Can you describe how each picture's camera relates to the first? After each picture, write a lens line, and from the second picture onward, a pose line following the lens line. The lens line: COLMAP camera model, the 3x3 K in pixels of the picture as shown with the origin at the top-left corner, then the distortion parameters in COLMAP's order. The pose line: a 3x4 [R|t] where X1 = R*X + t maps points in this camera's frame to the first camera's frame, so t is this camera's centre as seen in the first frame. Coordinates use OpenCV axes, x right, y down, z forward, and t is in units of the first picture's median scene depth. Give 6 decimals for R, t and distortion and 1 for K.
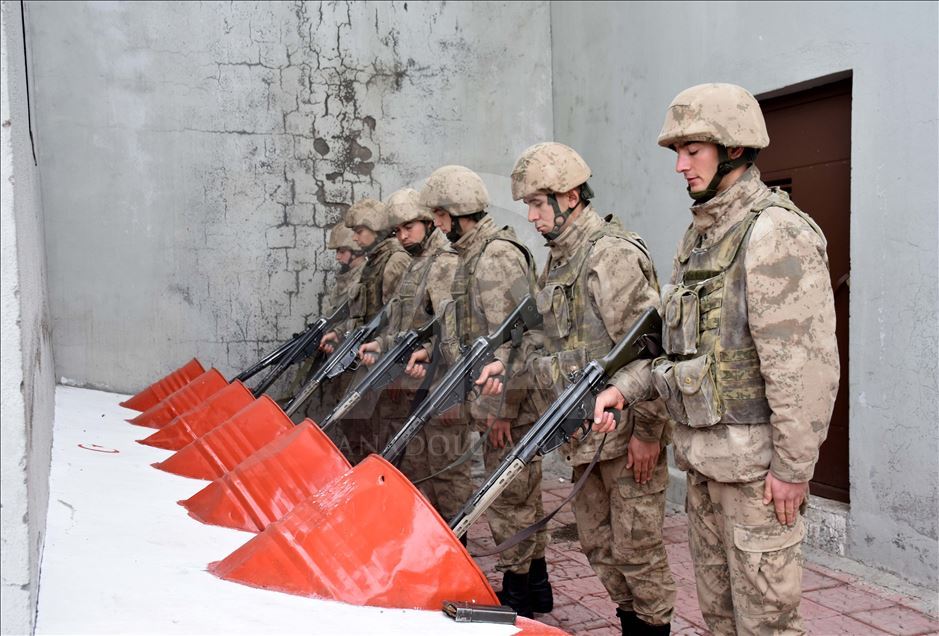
lens RADIAL K [[1020.3, 0, 470.4], [0, 1020.3, 320.5], [0, 0, 1]] dist [0.011105, 0.000000]
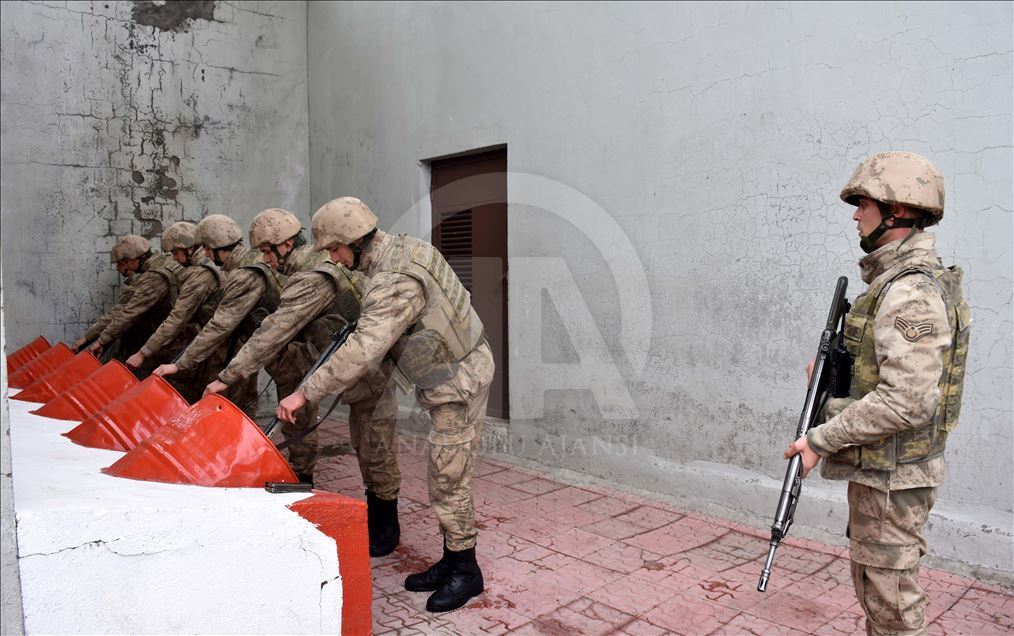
lens RADIAL K [[991.1, 0, 507.6], [0, 991.1, 319.4], [0, 0, 1]] dist [0.010074, 0.000000]
pose [[0.943478, -0.015905, 0.331054, -0.125889], [0.011770, 0.999826, 0.014491, 0.004068], [-0.331227, -0.009775, 0.943500, -0.411548]]
